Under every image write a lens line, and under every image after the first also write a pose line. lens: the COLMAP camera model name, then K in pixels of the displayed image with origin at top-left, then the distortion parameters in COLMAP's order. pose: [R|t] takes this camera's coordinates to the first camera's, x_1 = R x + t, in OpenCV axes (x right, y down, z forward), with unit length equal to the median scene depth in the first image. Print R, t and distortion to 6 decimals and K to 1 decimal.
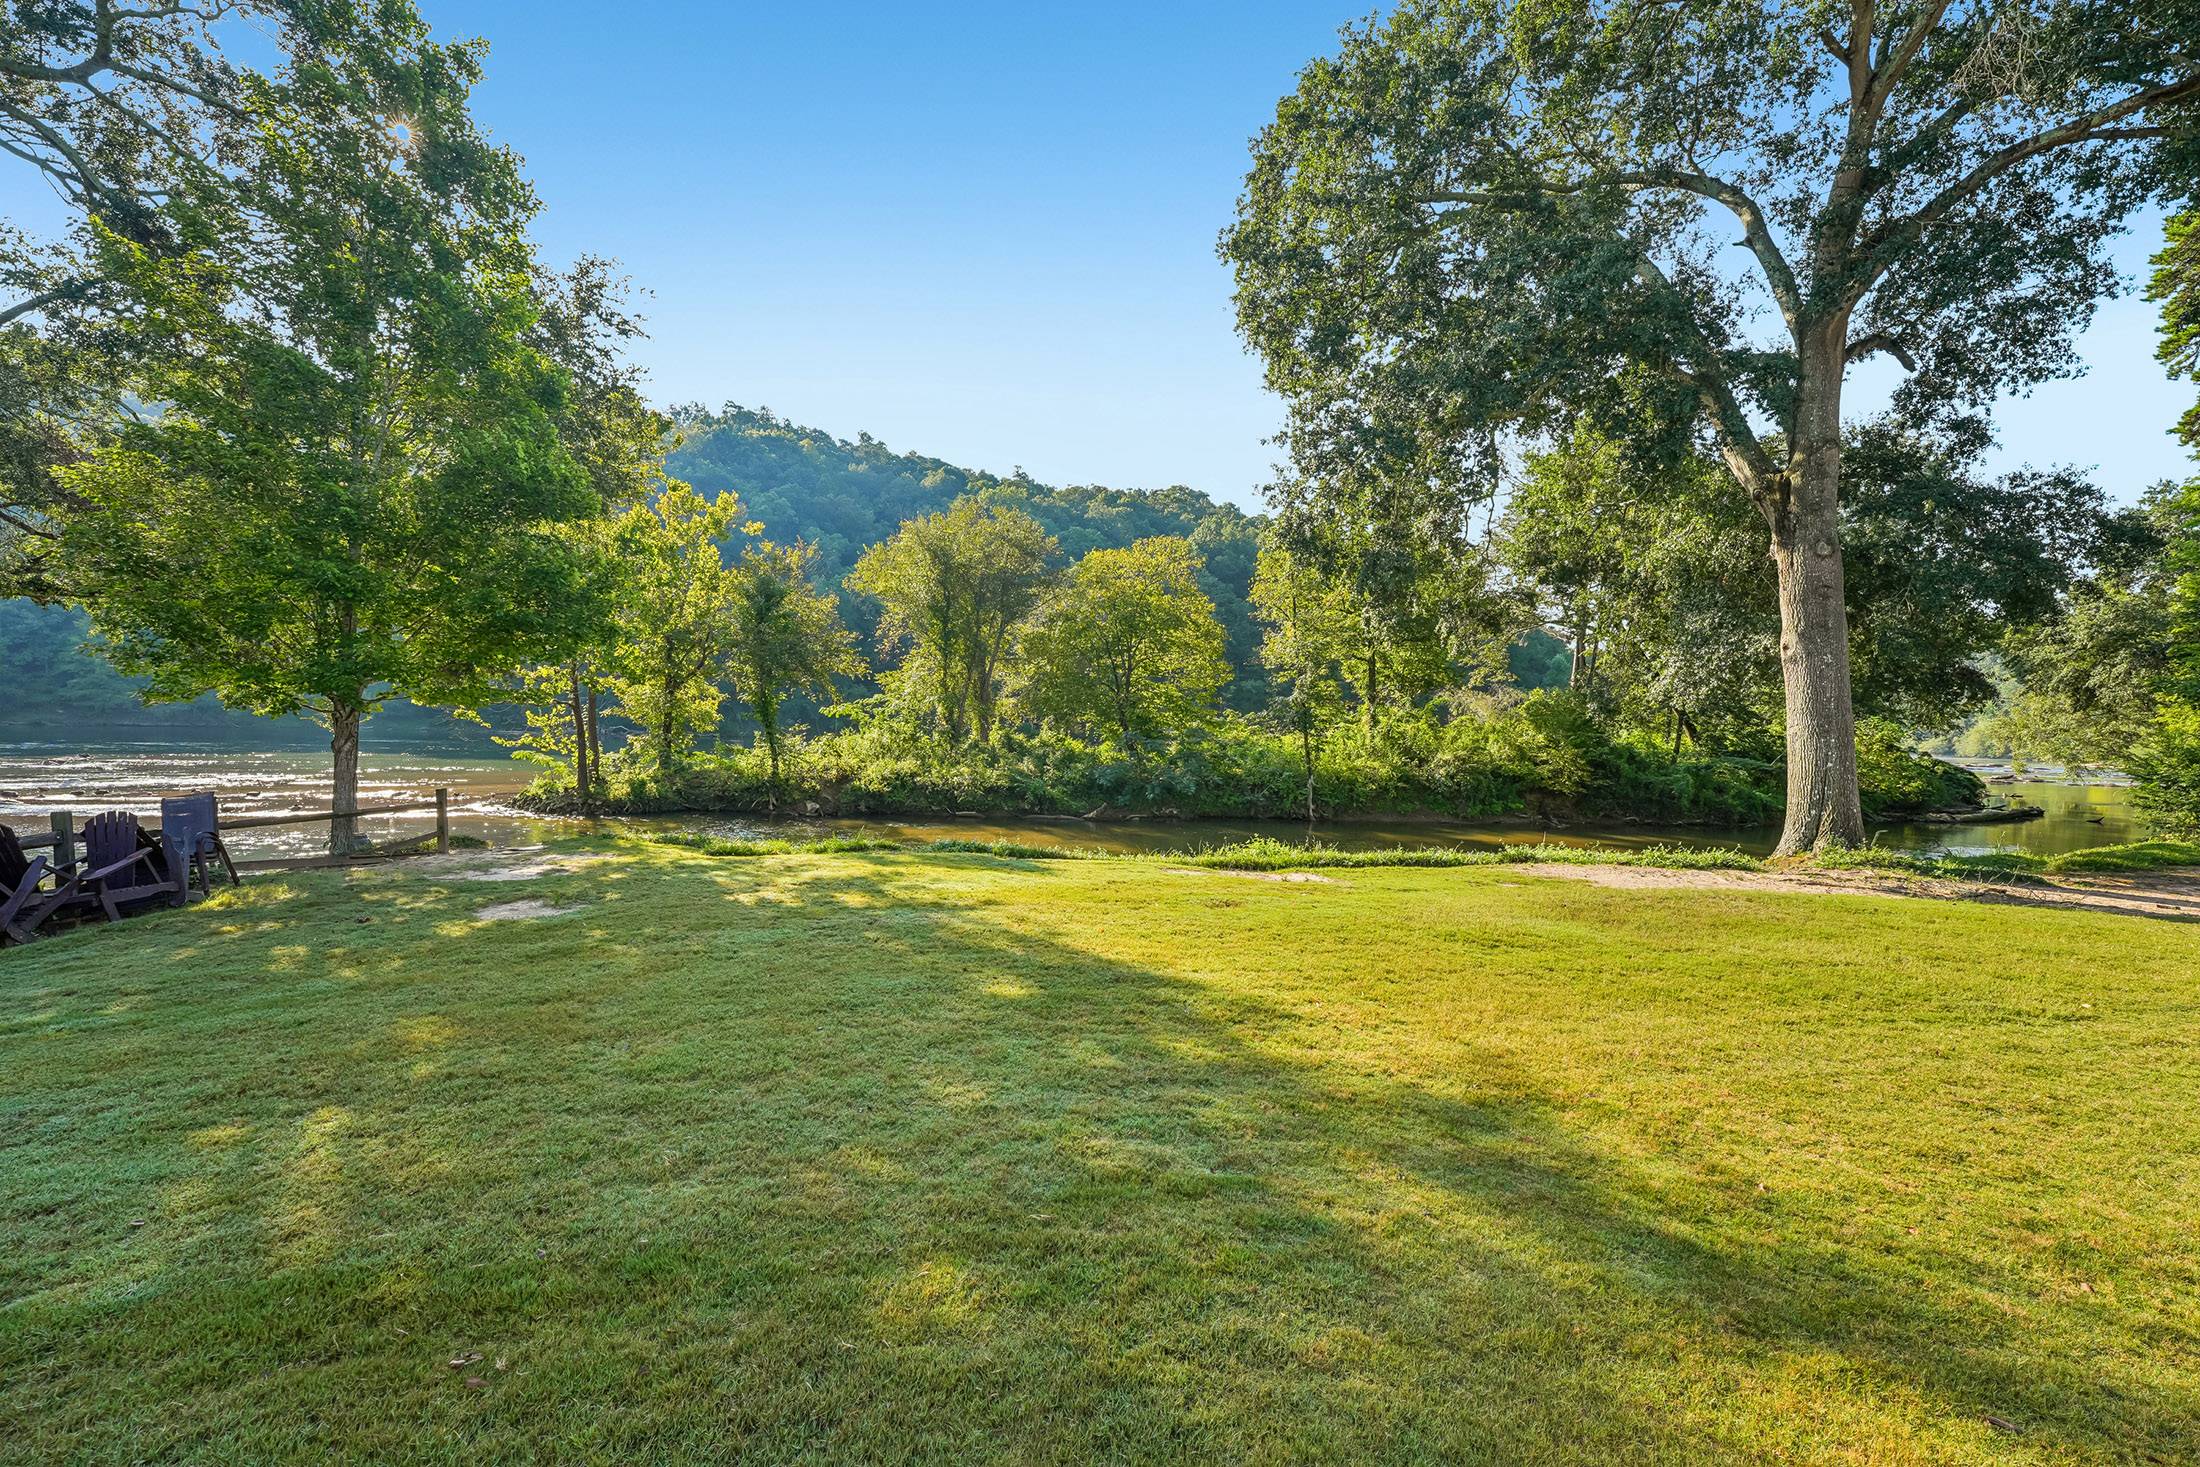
lens RADIAL K [[900.7, 0, 1086.3], [0, 900.7, 743.9], [0, 0, 1]] dist [-0.029074, 0.000102]
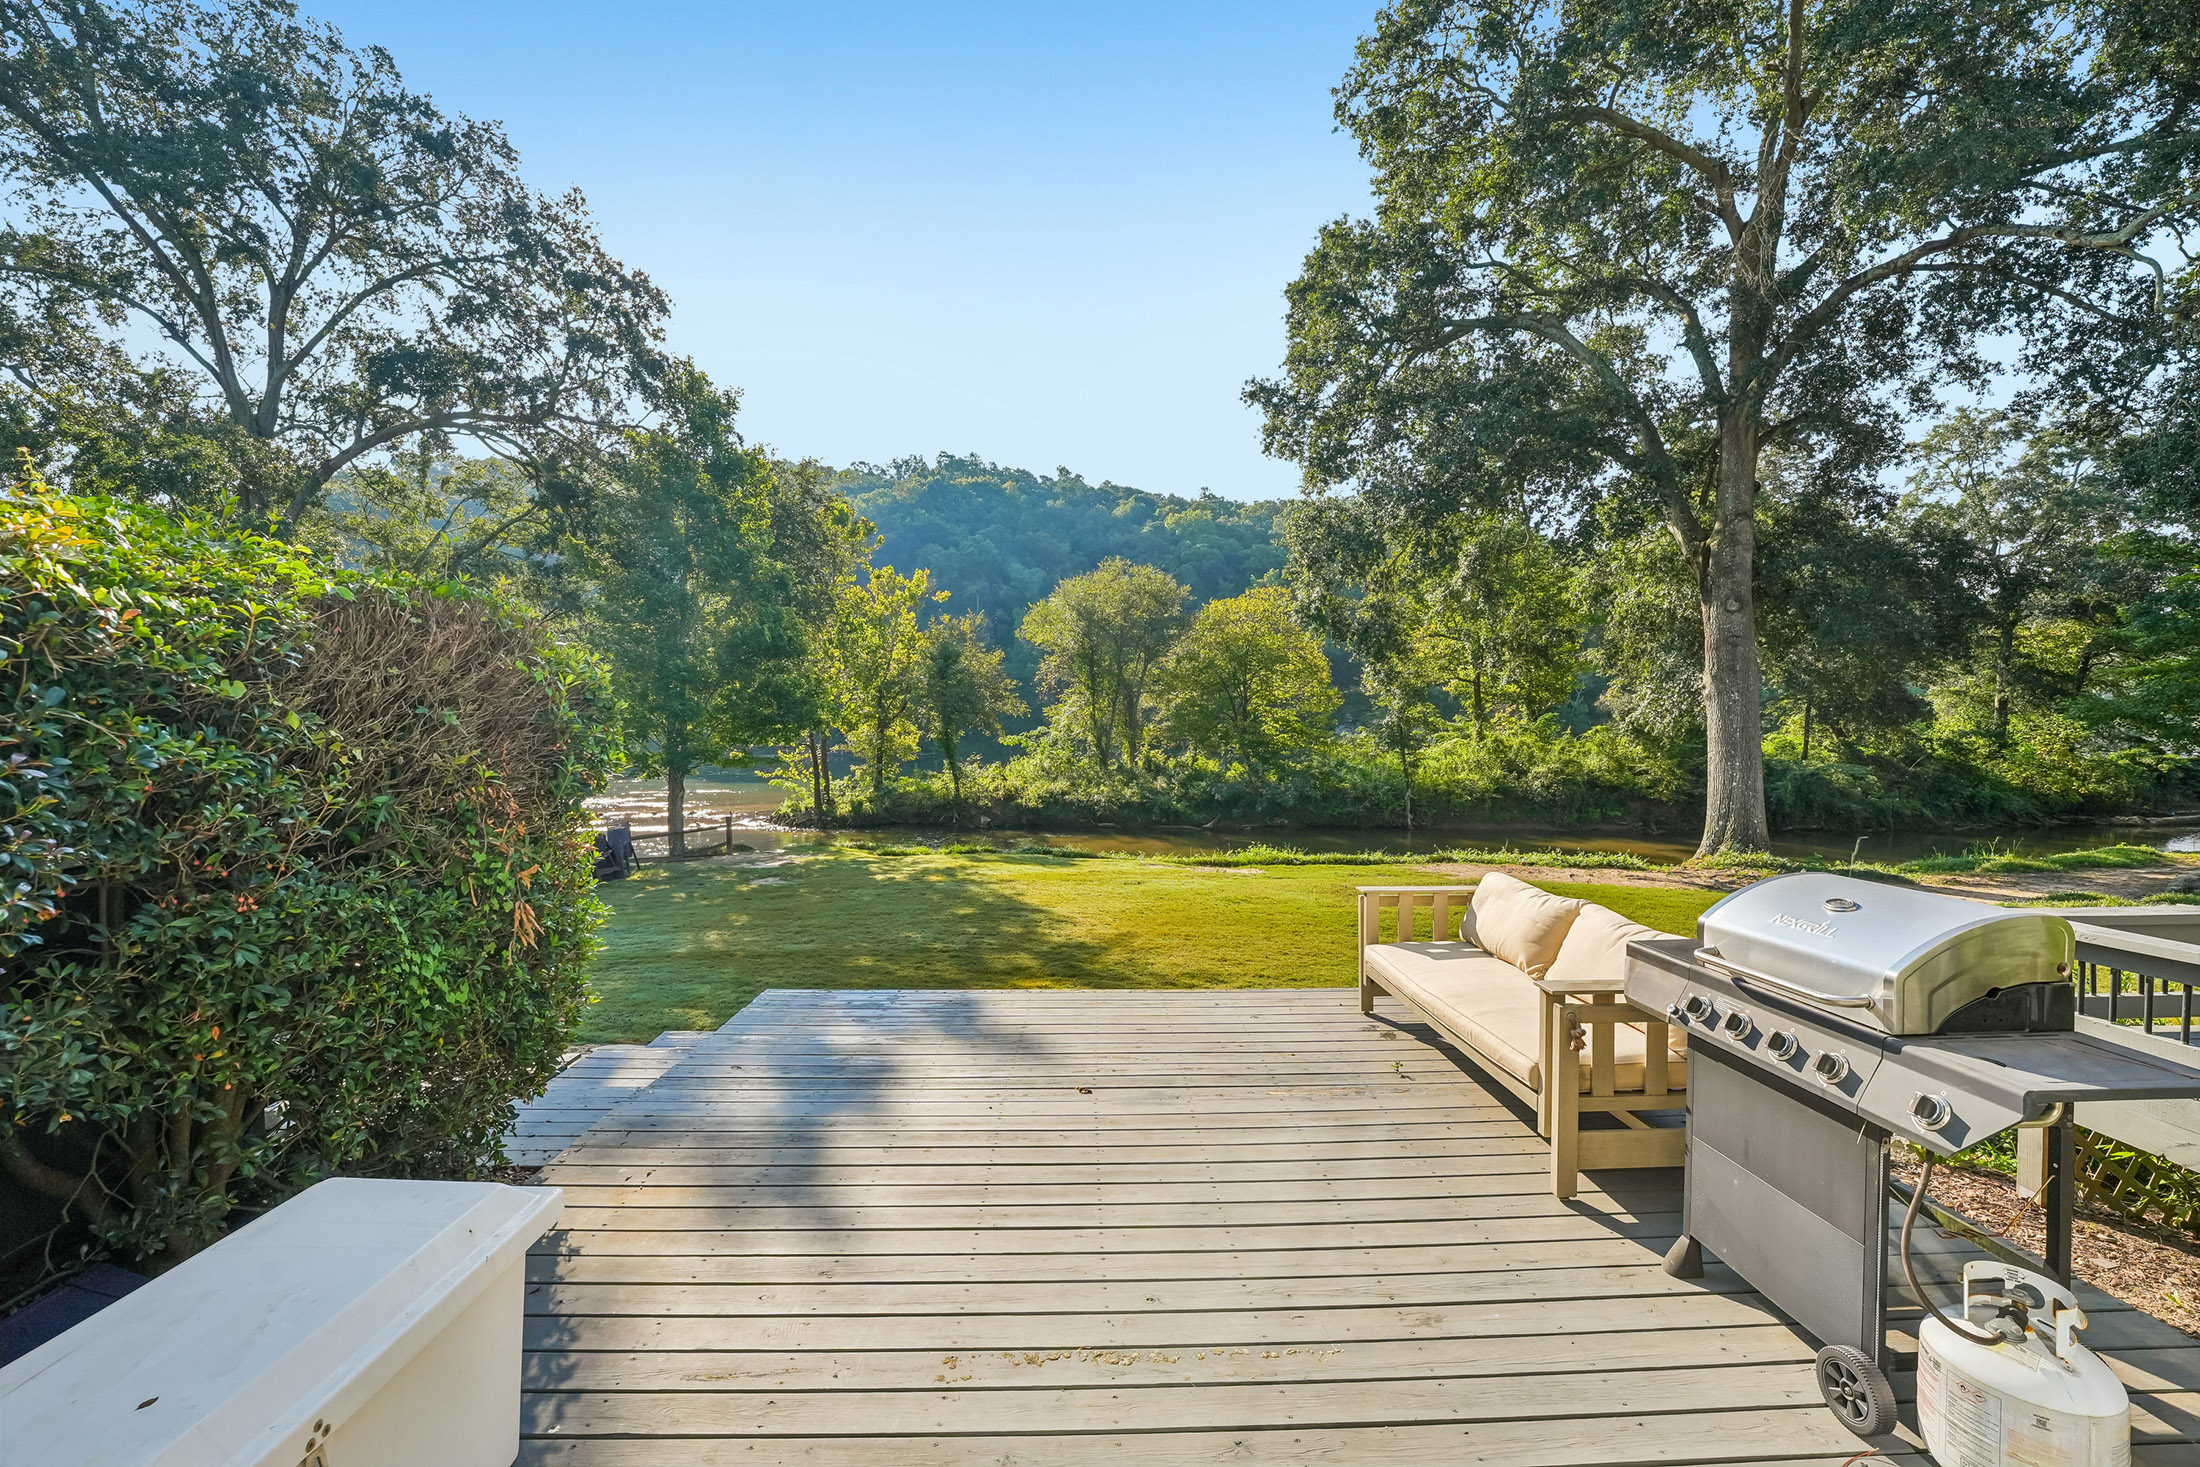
lens RADIAL K [[894.2, 0, 1100.0], [0, 894.2, 733.5], [0, 0, 1]] dist [-0.022795, 0.000264]
pose [[0.975527, -0.028212, -0.218061, 0.119094], [0.023989, 0.999470, -0.021986, -0.018638], [0.218566, 0.016217, 0.975688, -0.177633]]
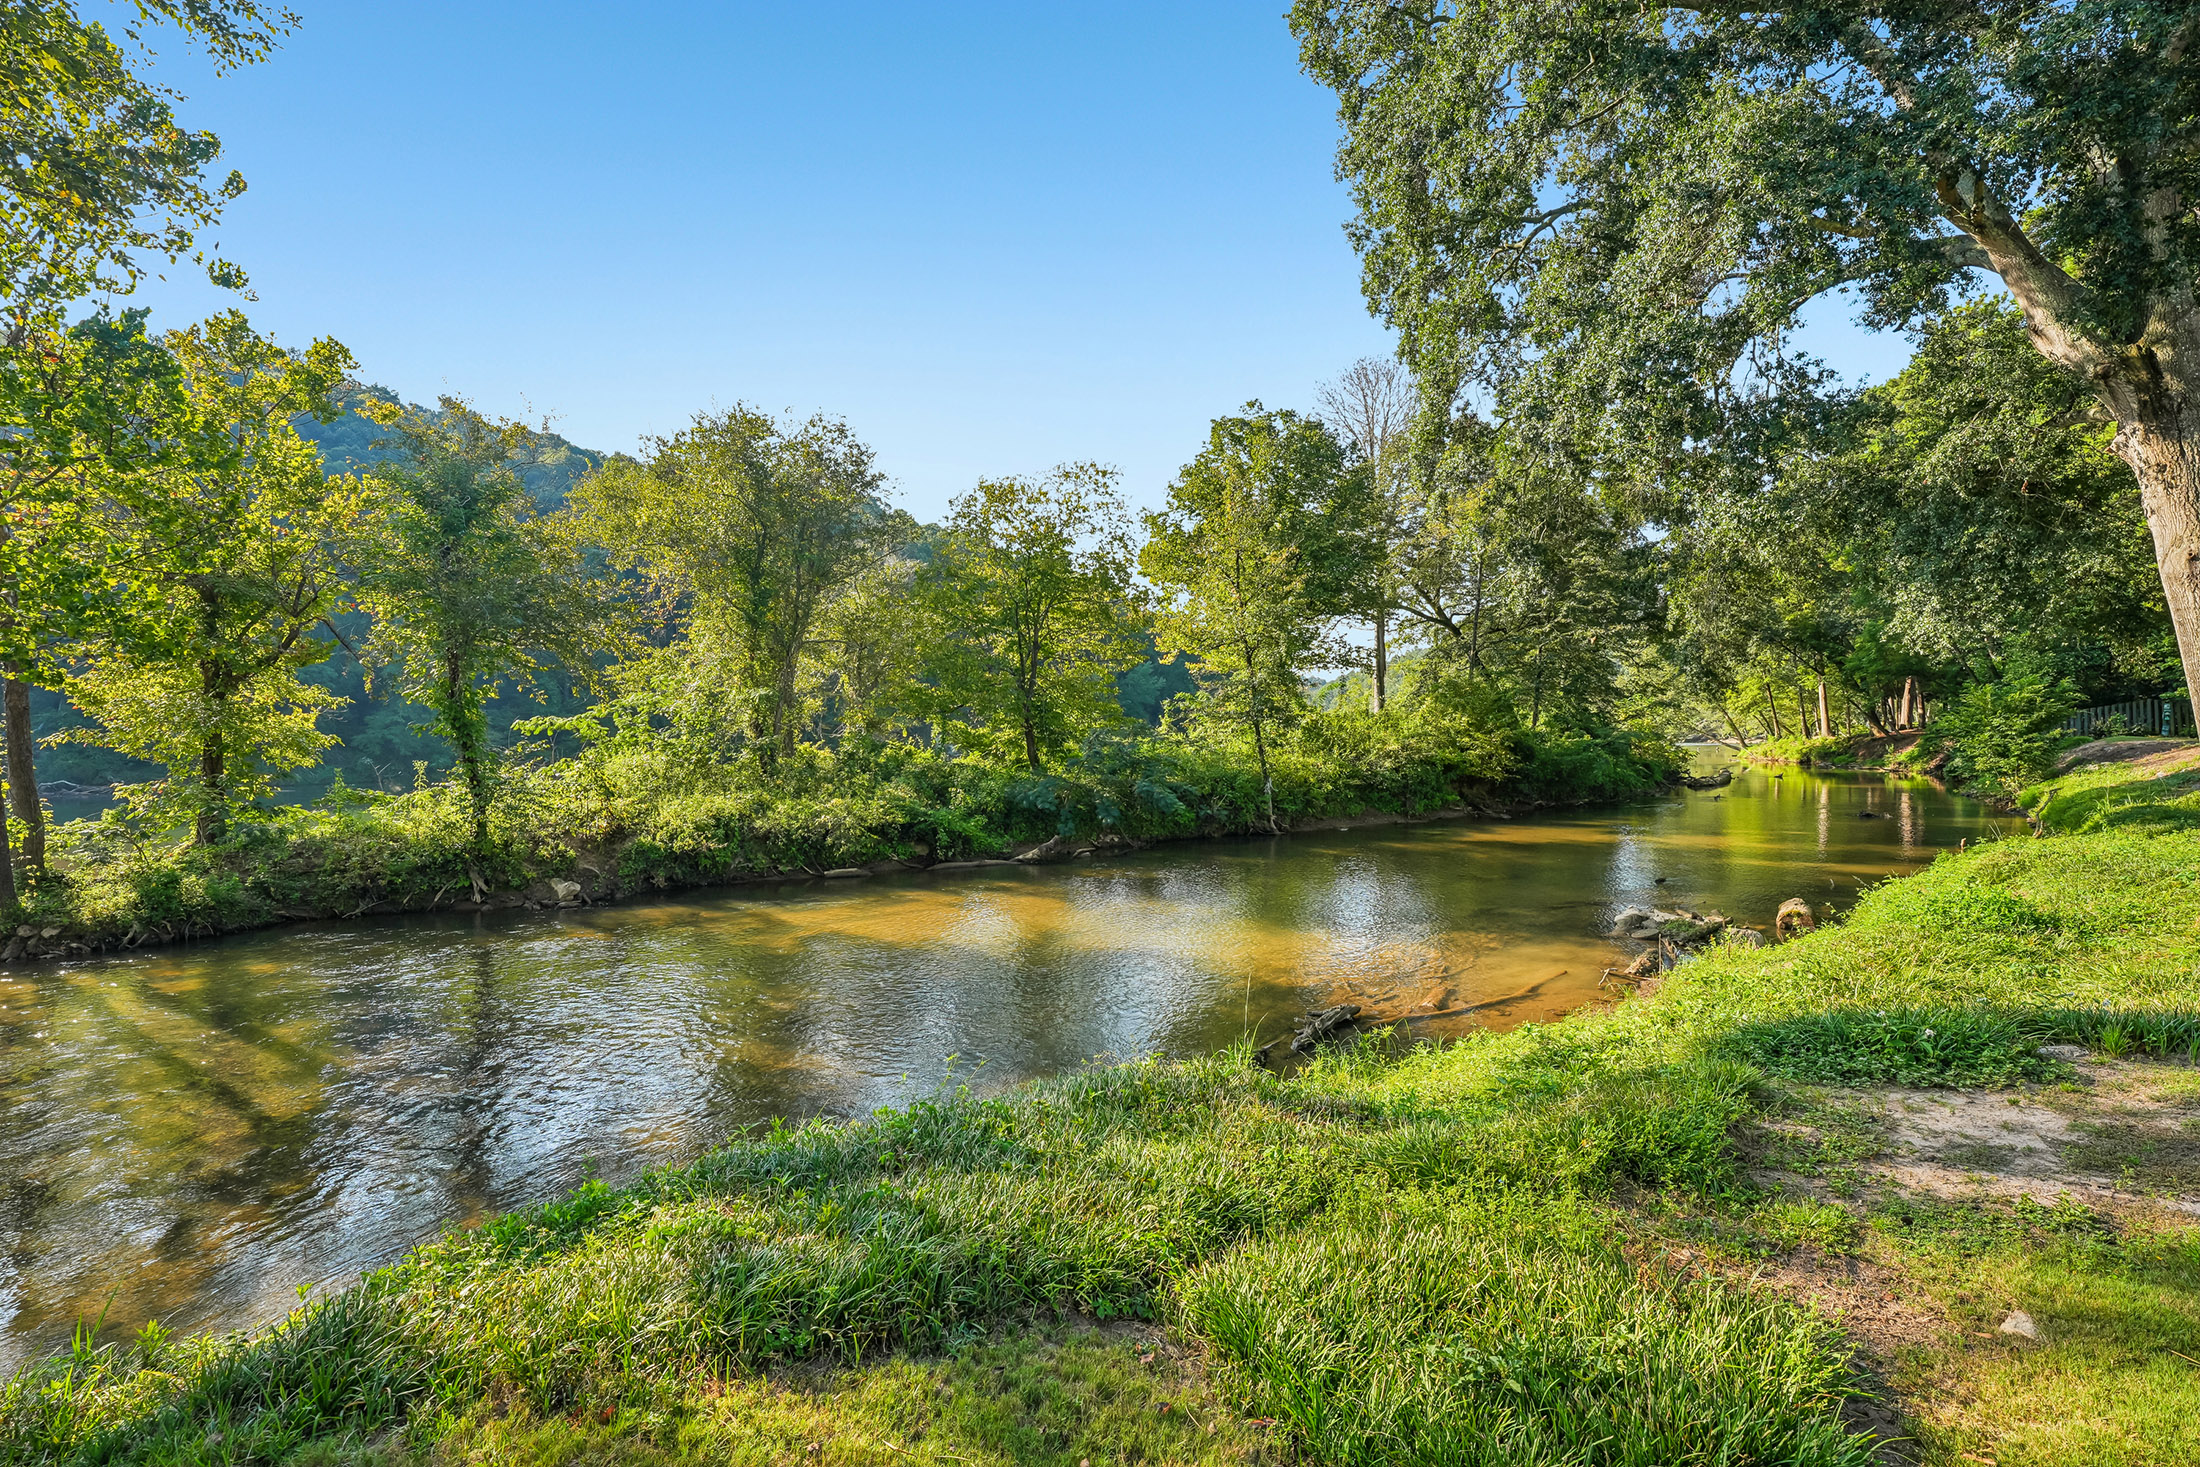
lens RADIAL K [[894.2, 0, 1100.0], [0, 894.2, 733.5], [0, 0, 1]] dist [-0.022795, 0.000264]
pose [[0.918538, -0.043958, 0.392882, -0.194839], [0.056050, 0.998240, -0.019353, 0.002971], [-0.391340, 0.039798, 0.919385, 0.334352]]
